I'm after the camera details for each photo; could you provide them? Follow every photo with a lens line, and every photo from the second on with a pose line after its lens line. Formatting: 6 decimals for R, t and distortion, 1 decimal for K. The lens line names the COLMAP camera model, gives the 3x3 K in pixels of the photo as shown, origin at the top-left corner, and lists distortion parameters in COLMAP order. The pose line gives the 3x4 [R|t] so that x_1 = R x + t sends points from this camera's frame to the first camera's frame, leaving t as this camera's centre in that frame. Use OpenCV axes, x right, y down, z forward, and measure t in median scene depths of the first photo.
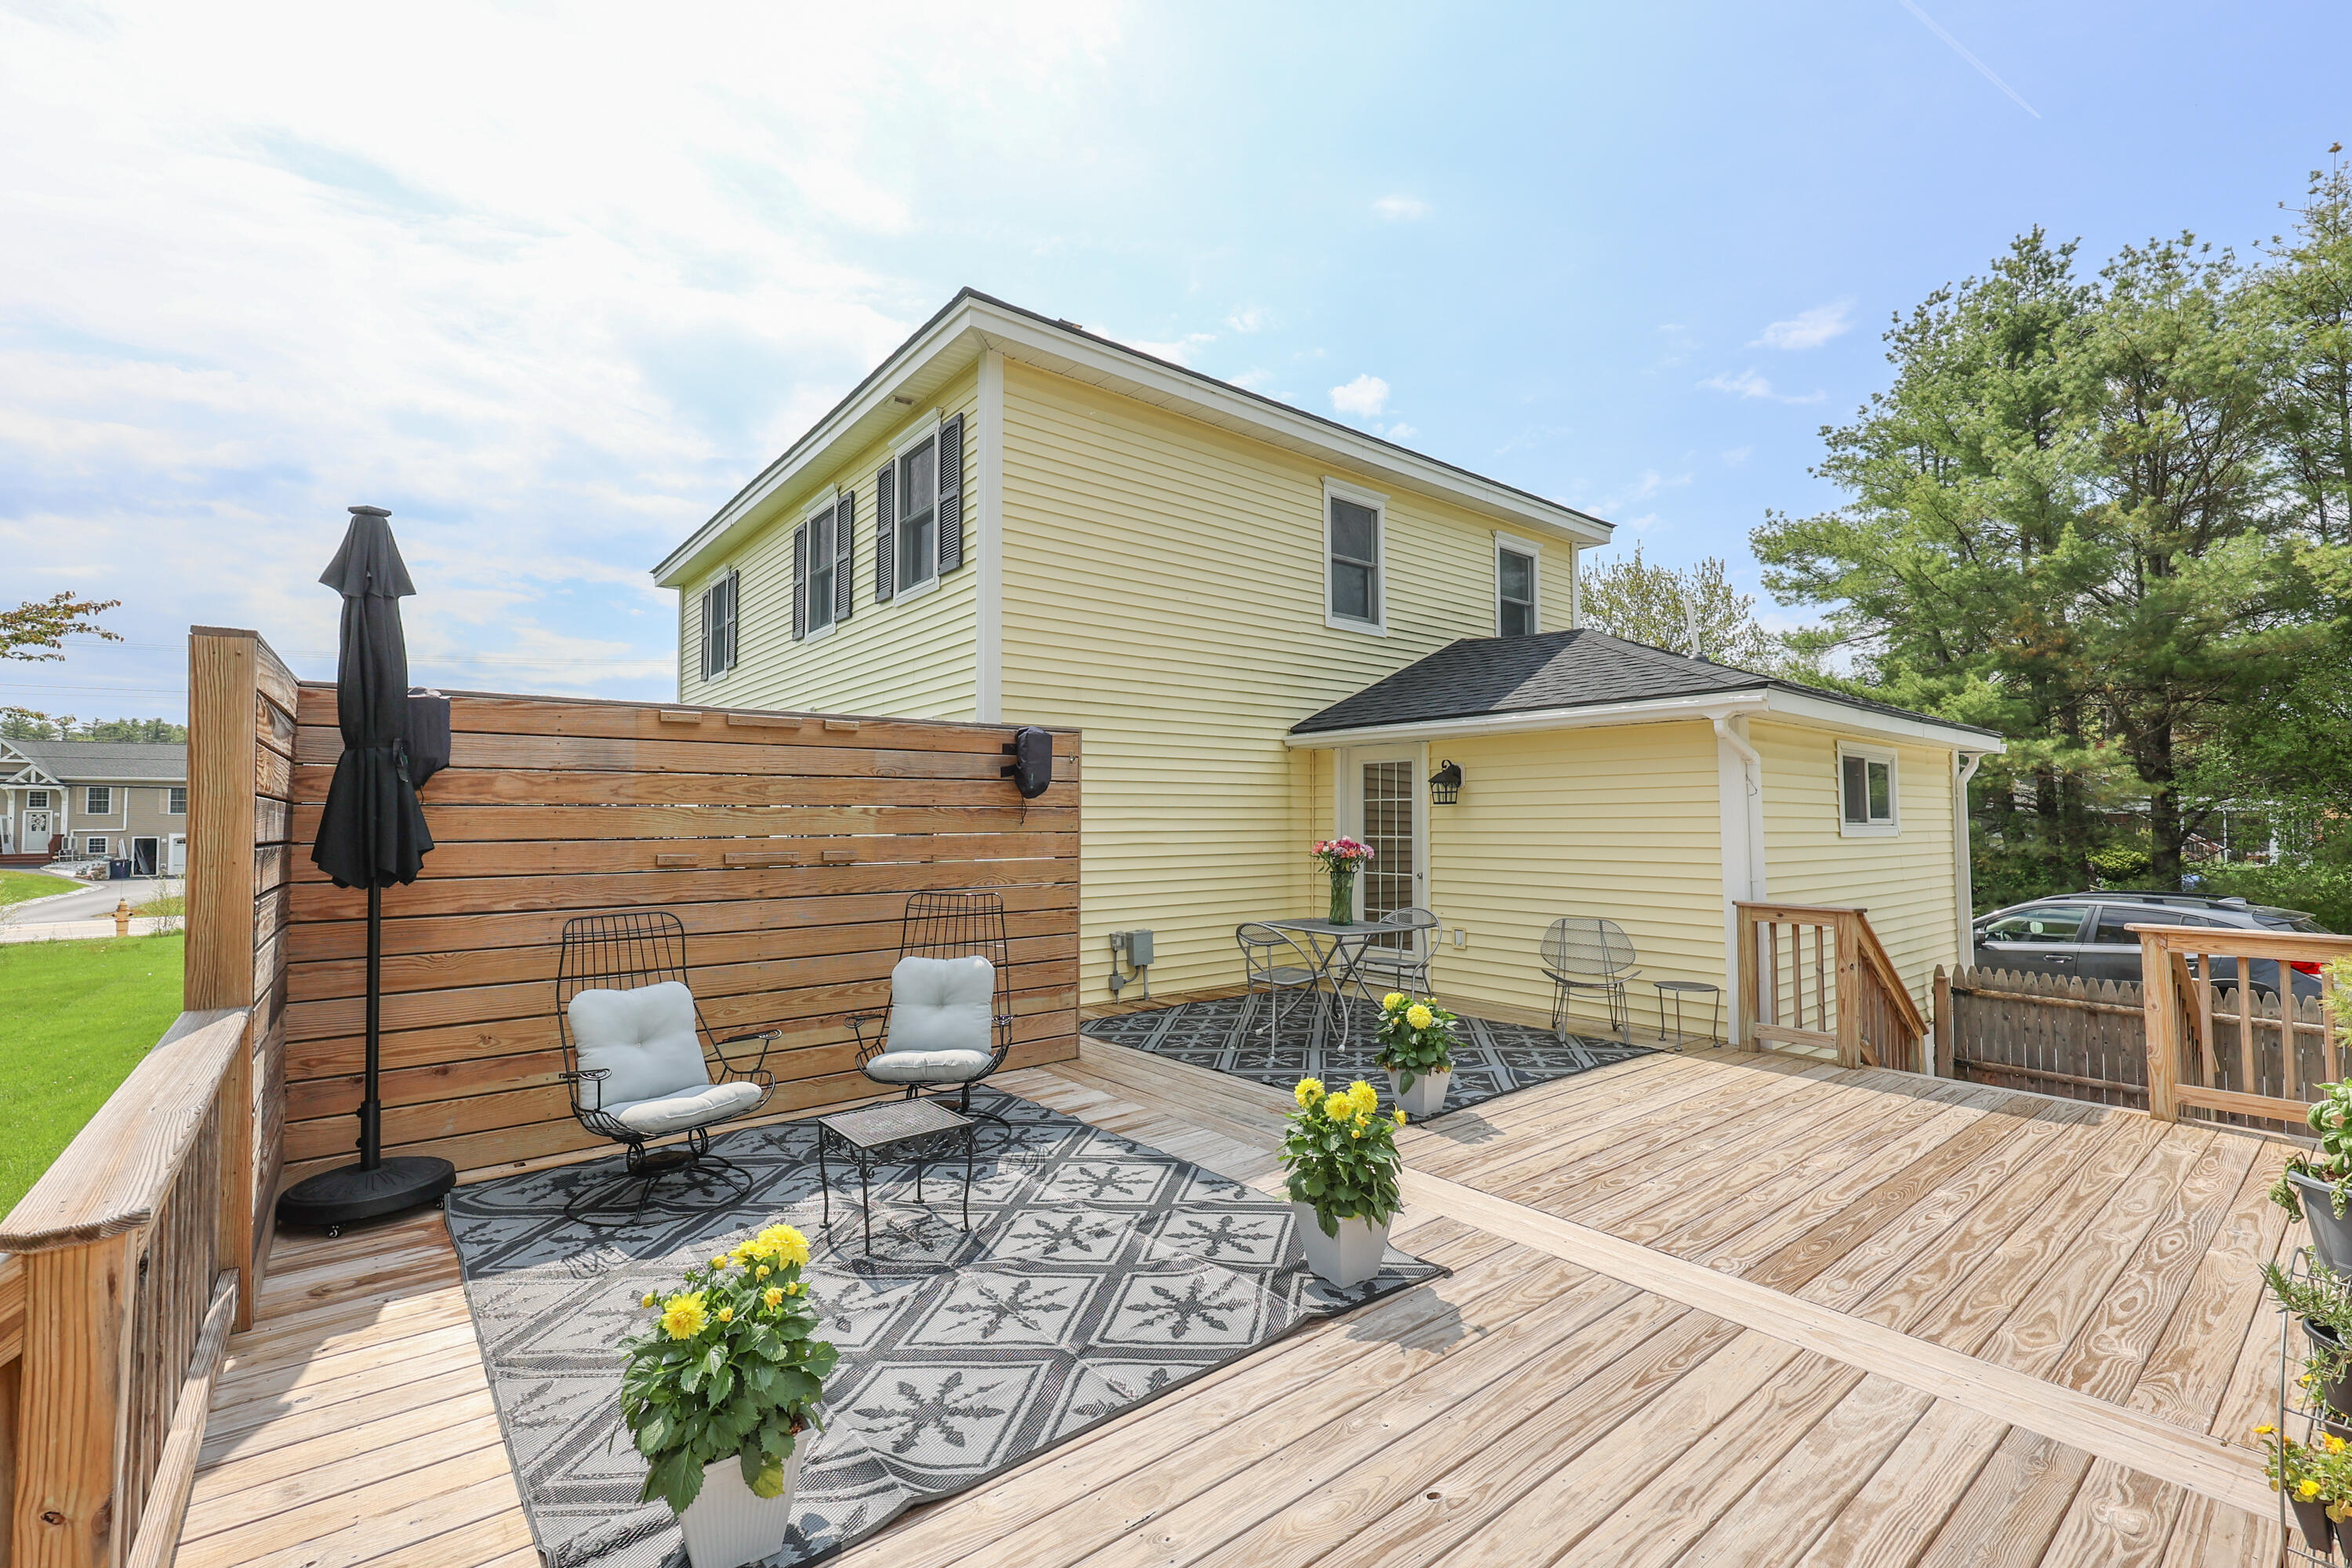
lens RADIAL K [[1004.4, 0, 1189.9], [0, 1004.4, 801.8], [0, 0, 1]] dist [-0.006578, 0.001617]
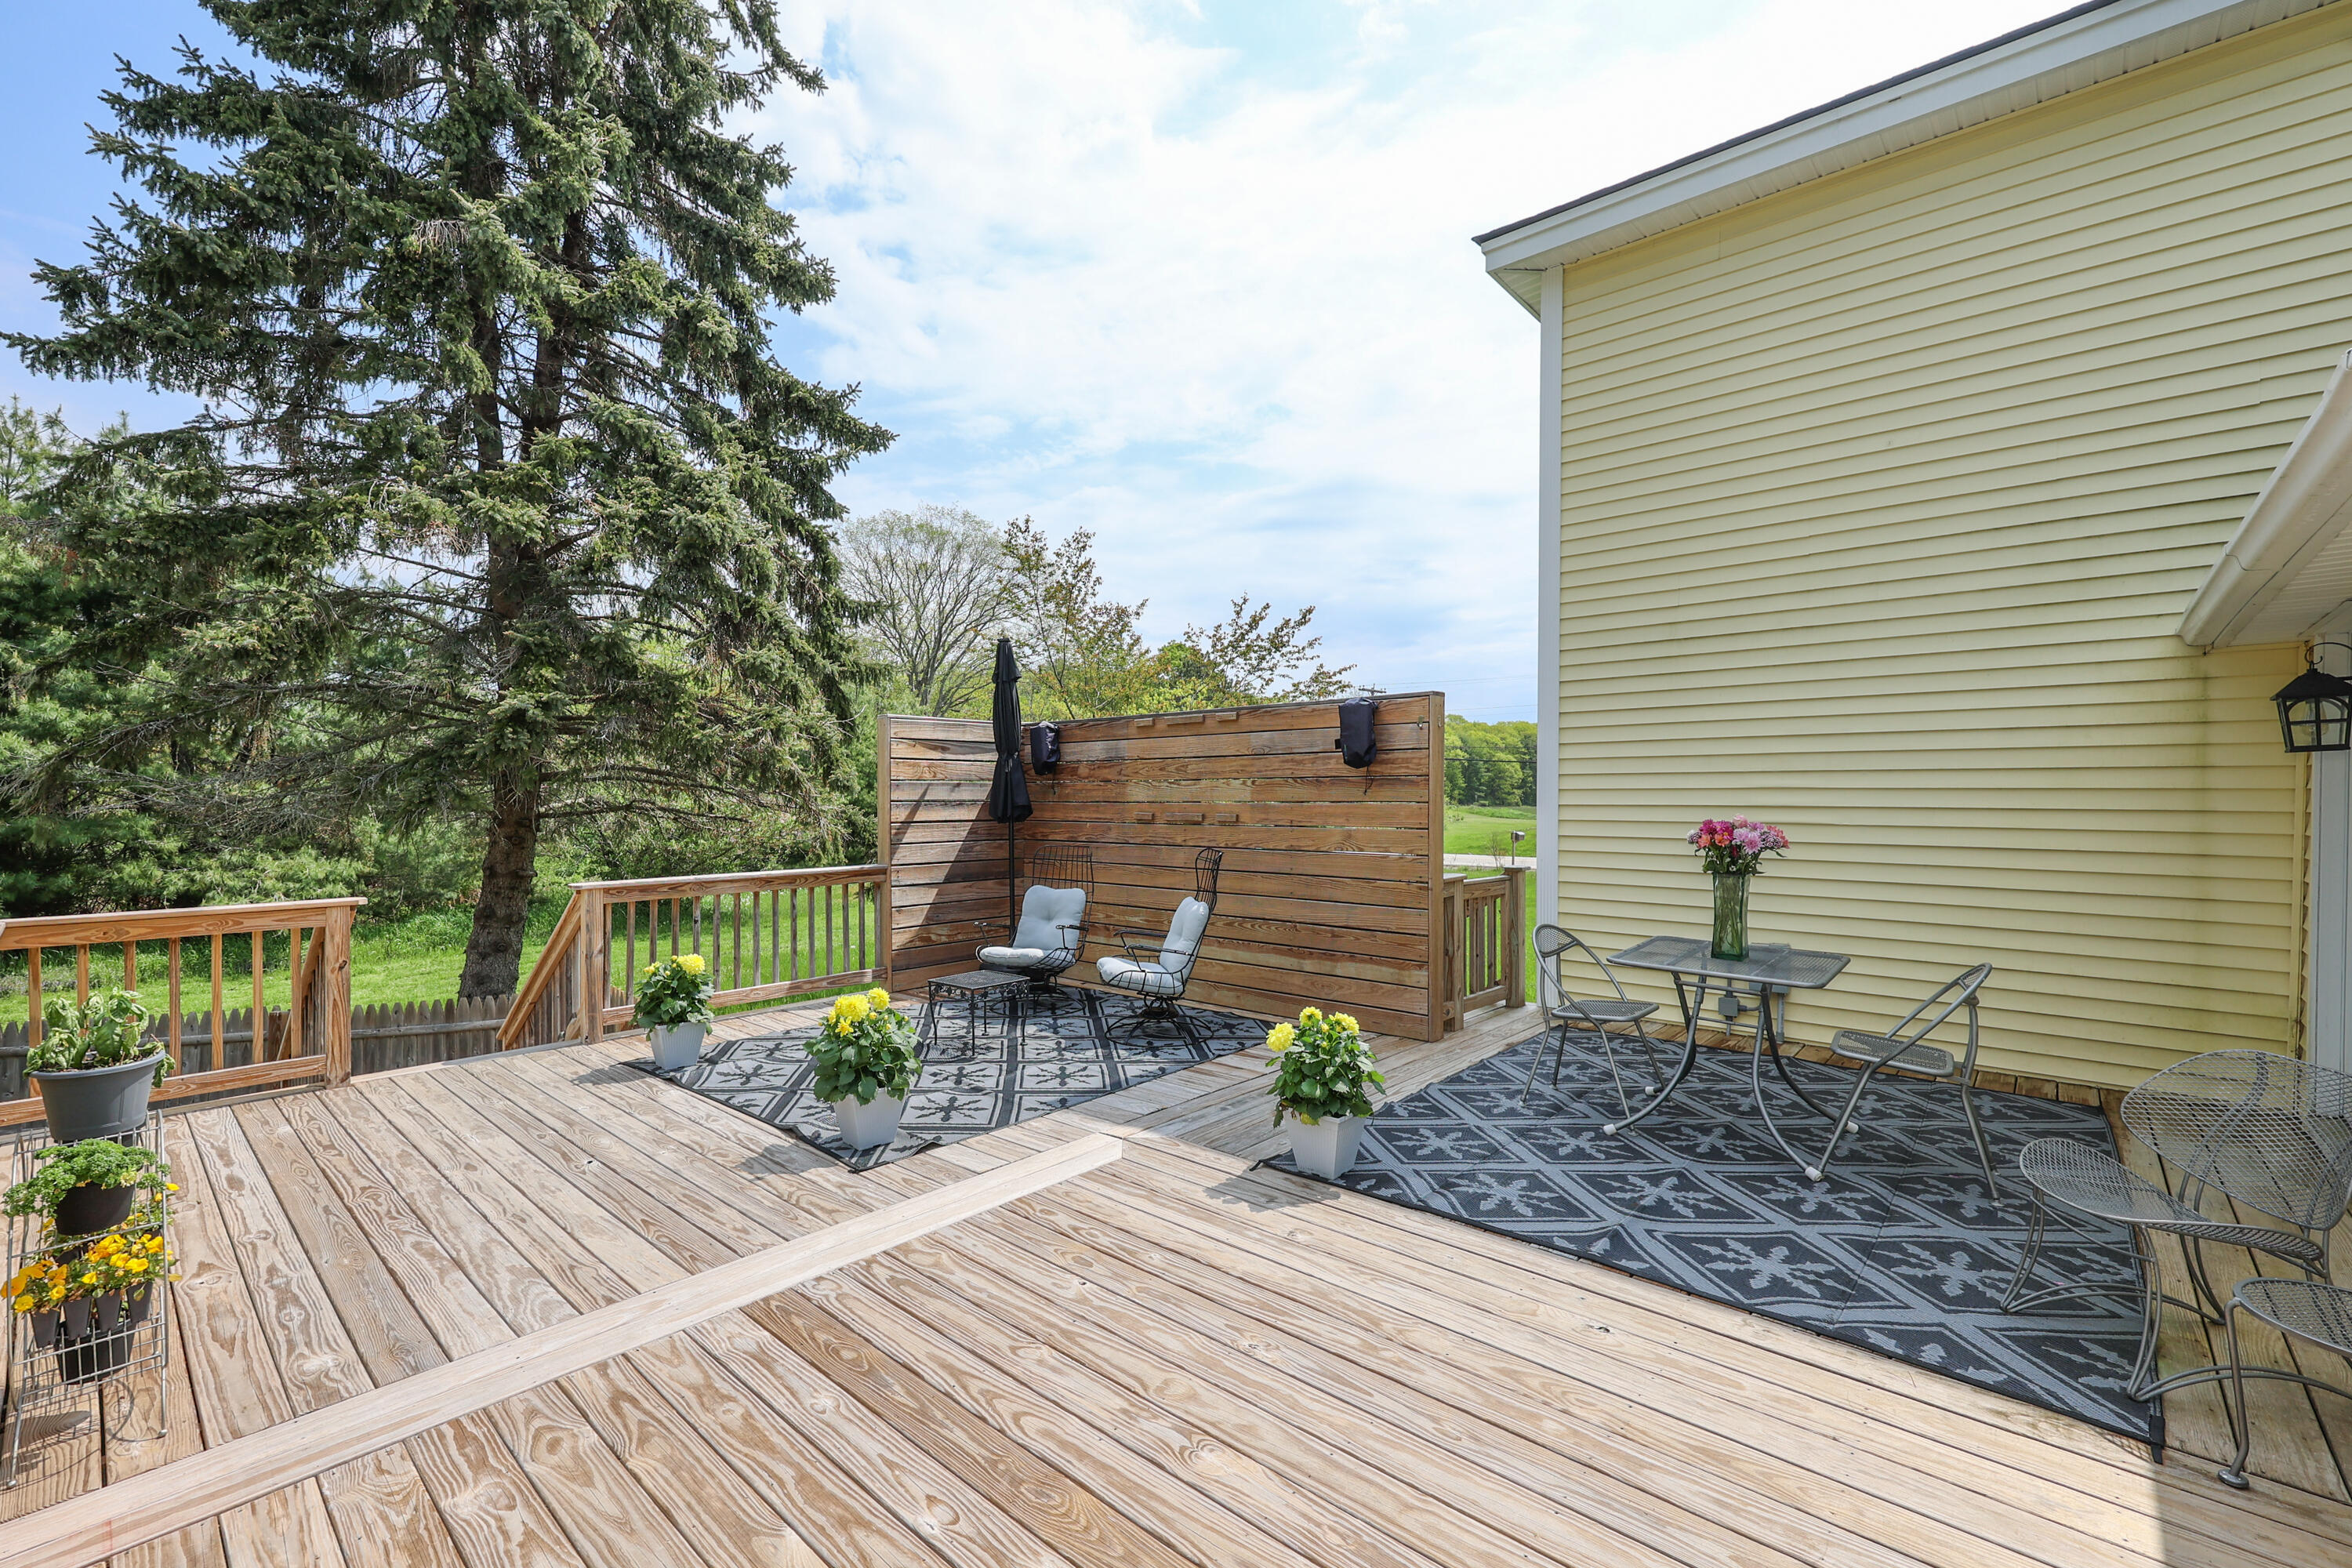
lens RADIAL K [[1004.4, 0, 1198.0], [0, 1004.4, 785.8], [0, 0, 1]] dist [-0.006578, 0.001617]
pose [[0.172173, -0.004557, -0.985056, 1.225260], [0.019562, 0.999808, -0.001206, 0.018048], [0.984872, -0.019062, 0.172229, 0.982049]]
